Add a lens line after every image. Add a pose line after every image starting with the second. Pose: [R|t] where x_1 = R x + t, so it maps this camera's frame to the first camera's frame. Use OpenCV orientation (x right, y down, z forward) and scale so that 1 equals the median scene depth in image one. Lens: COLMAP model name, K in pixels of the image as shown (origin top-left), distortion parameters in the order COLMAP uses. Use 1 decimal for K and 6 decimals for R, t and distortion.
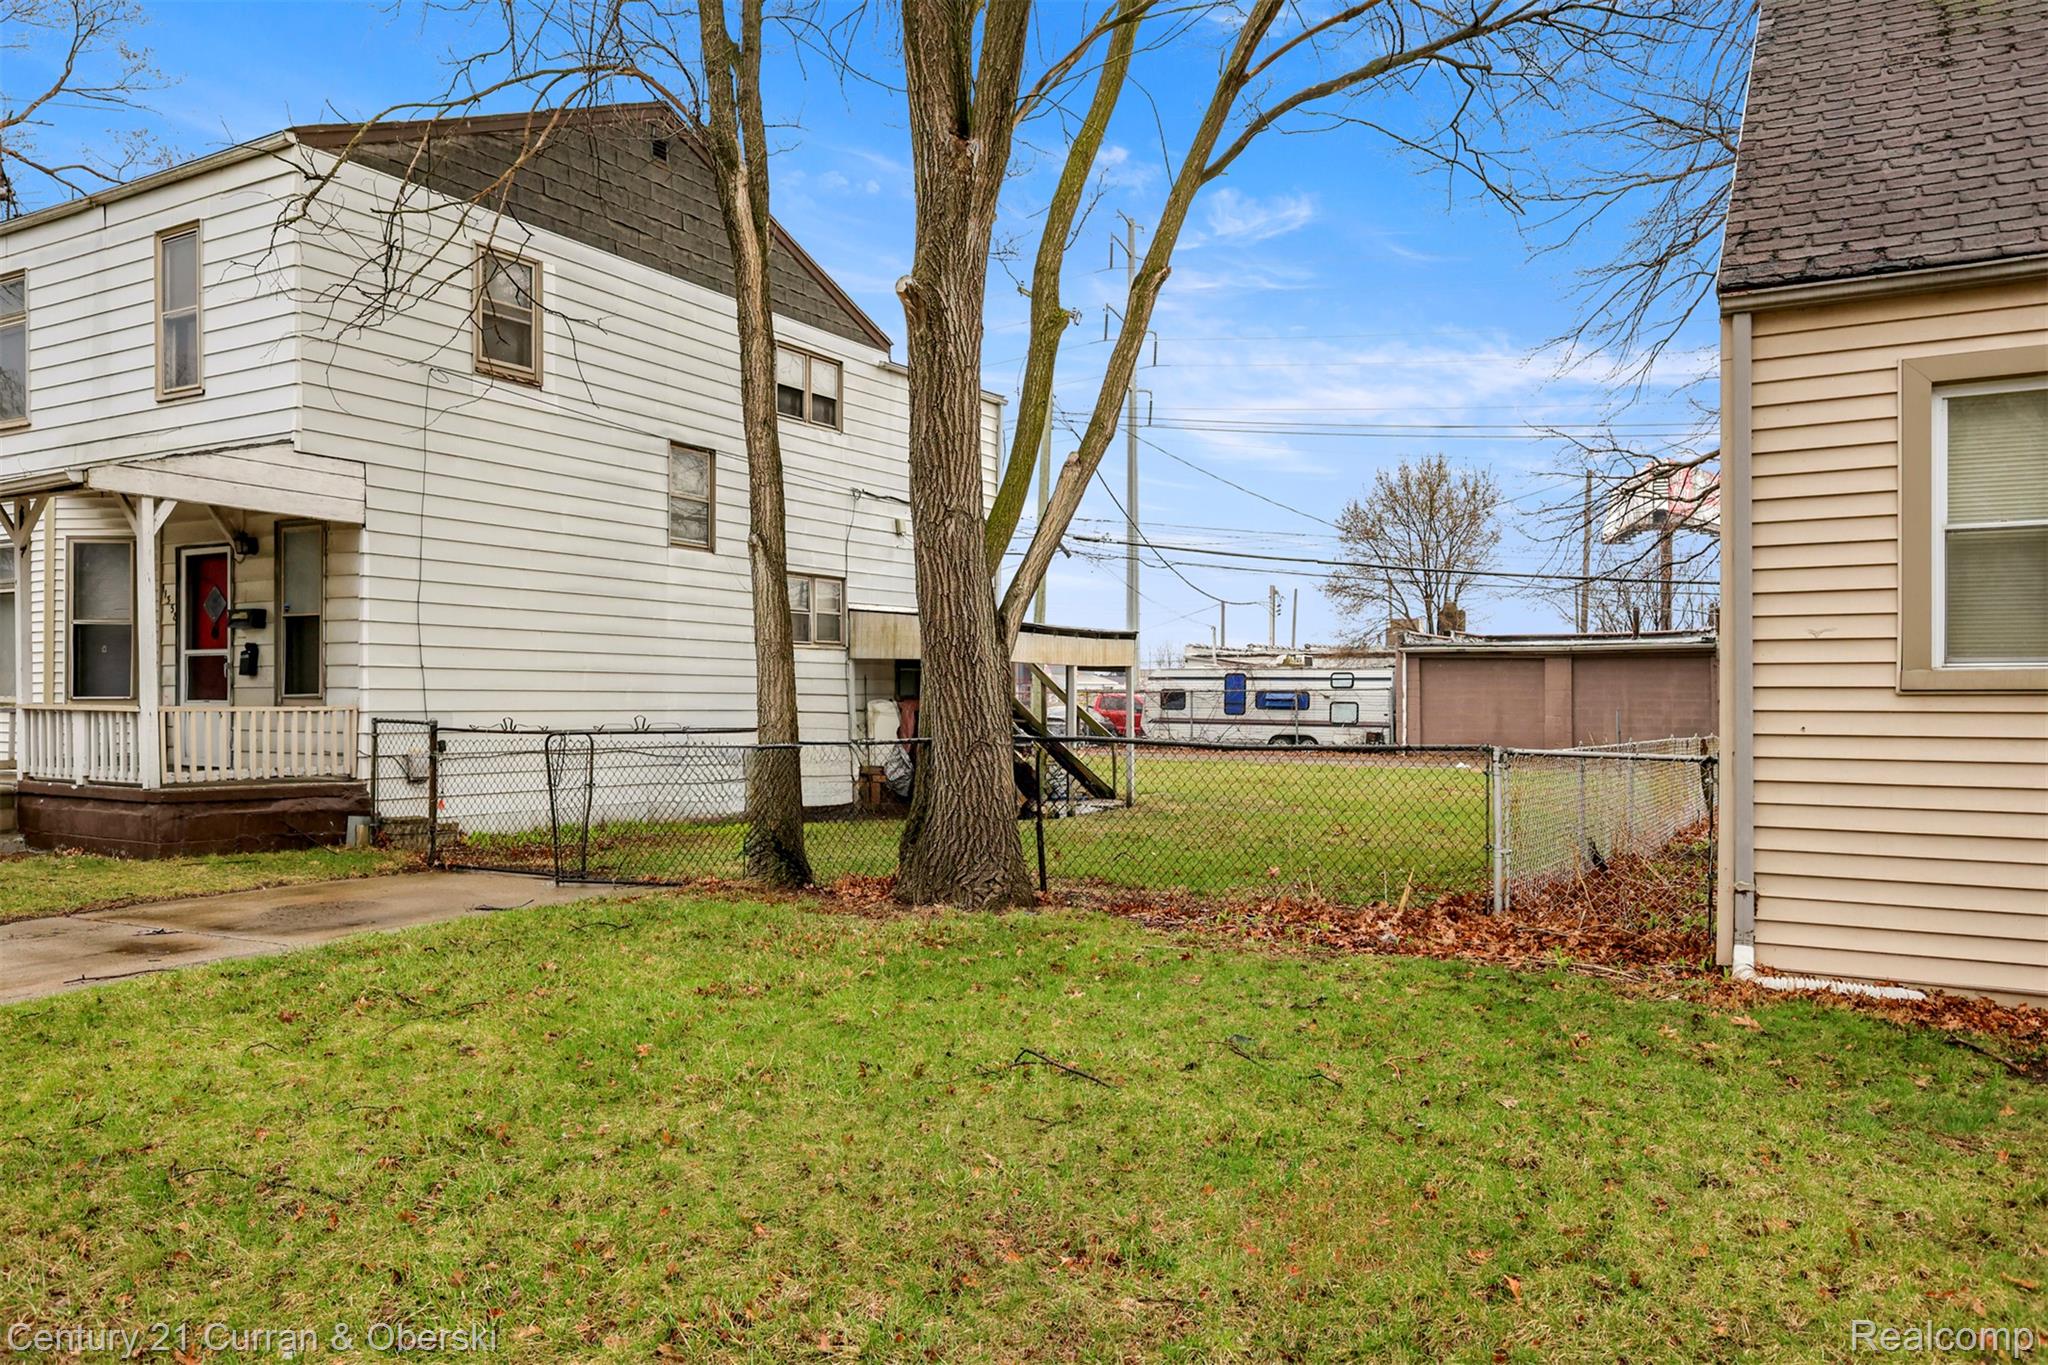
lens RADIAL K [[1463.9, 0, 1019.5], [0, 1463.9, 725.7], [0, 0, 1]] dist [0.001494, 0.000621]
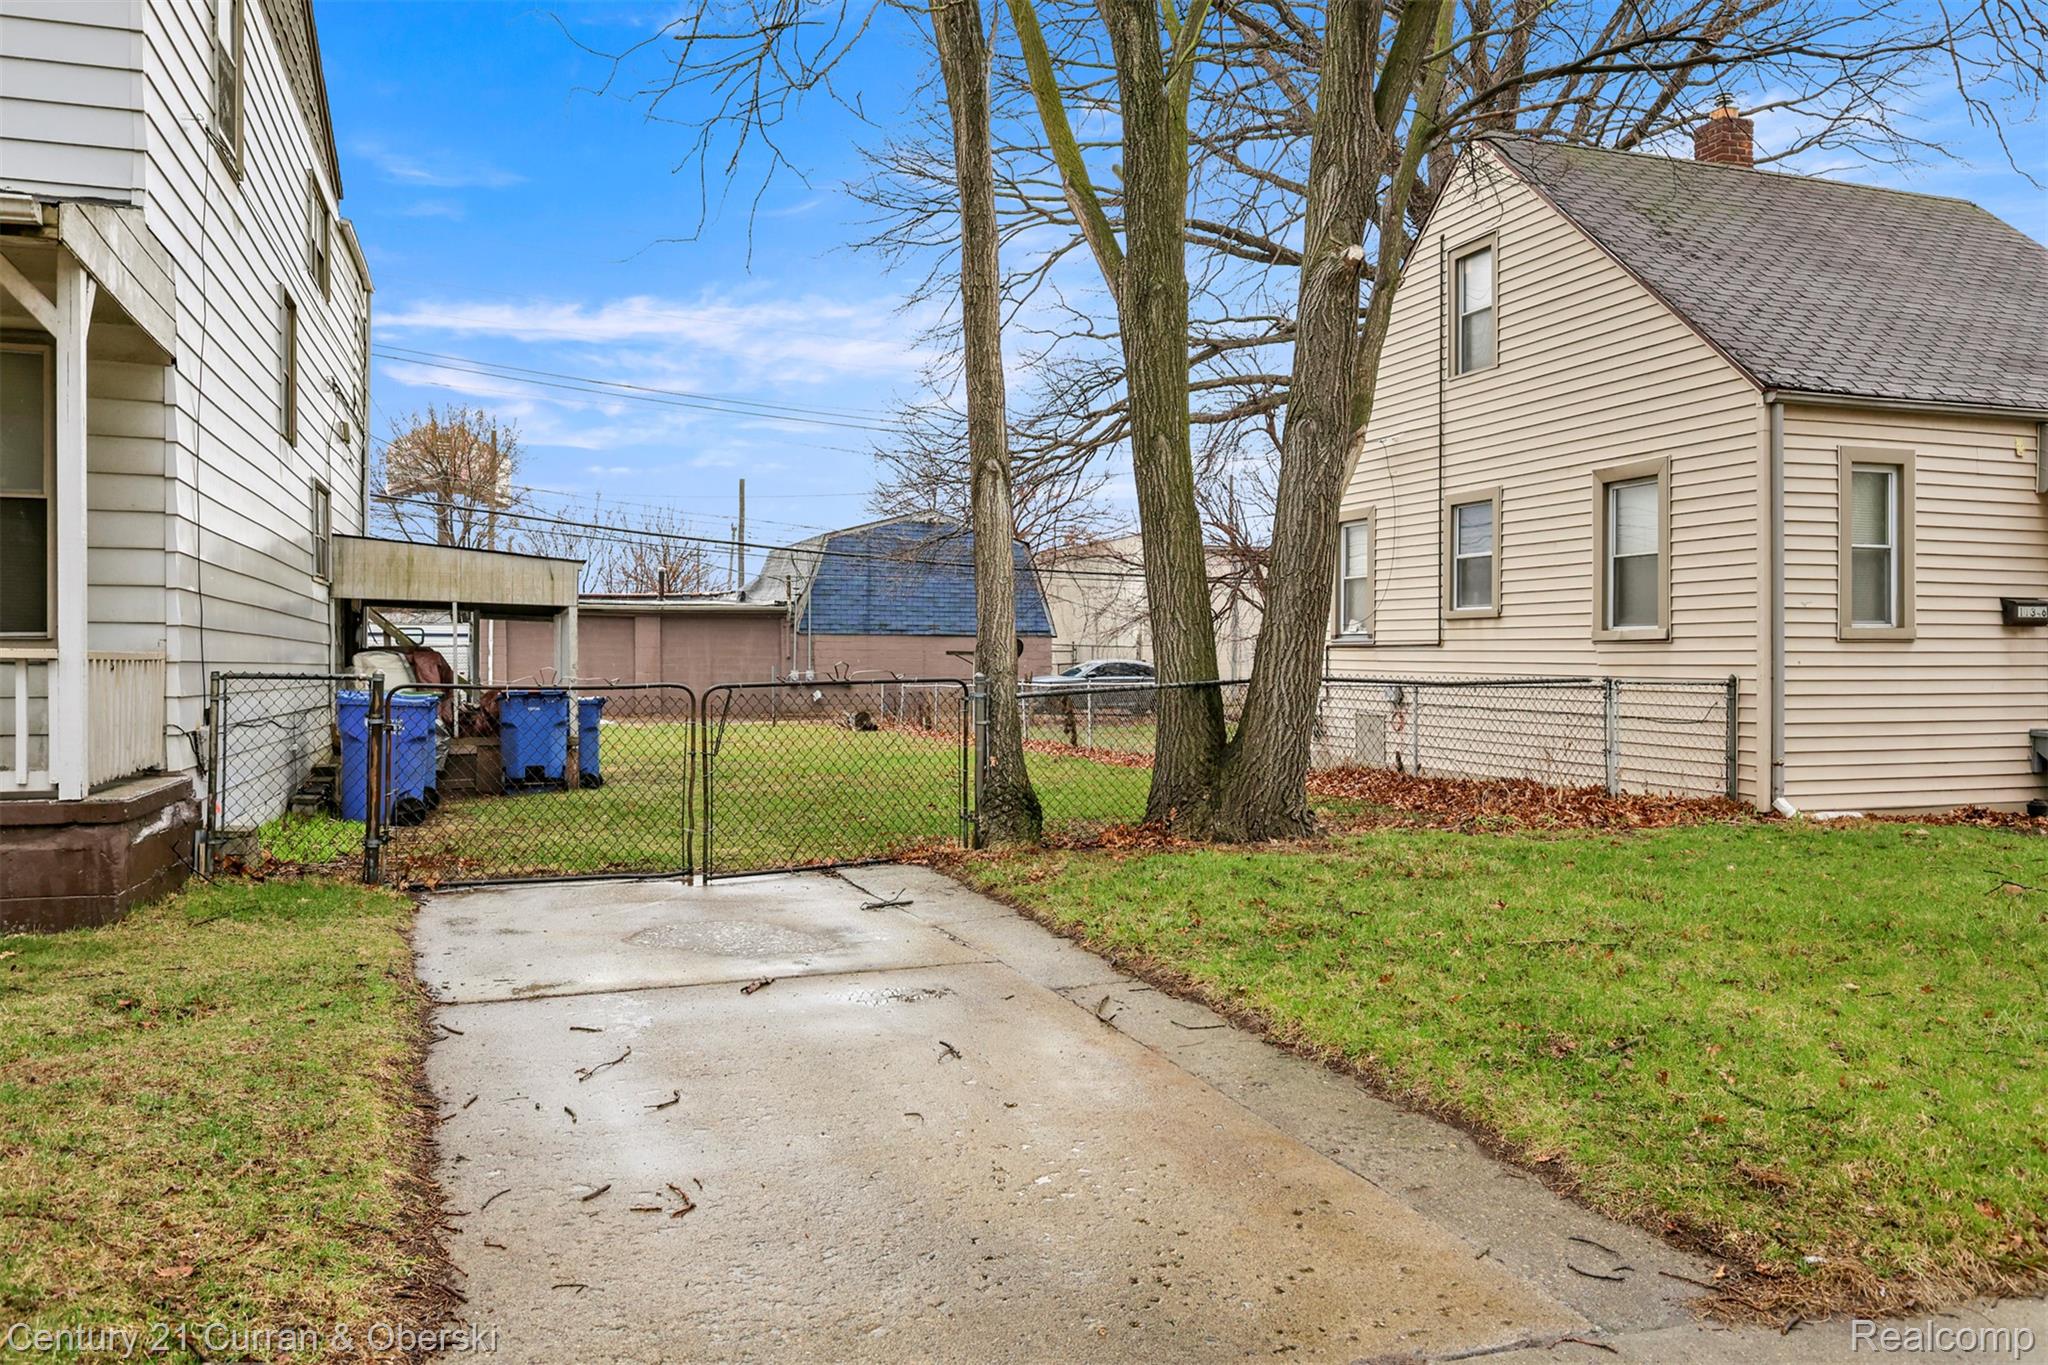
lens RADIAL K [[1473.1, 0, 1024.0], [0, 1473.1, 682.5], [0, 0, 1]] dist [0.000809, 0.001641]
pose [[0.642713, -0.013093, 0.765995, -0.252989], [0.016131, 0.999864, 0.003556, 0.000992], [-0.765937, 0.010071, 0.642837, 0.118758]]
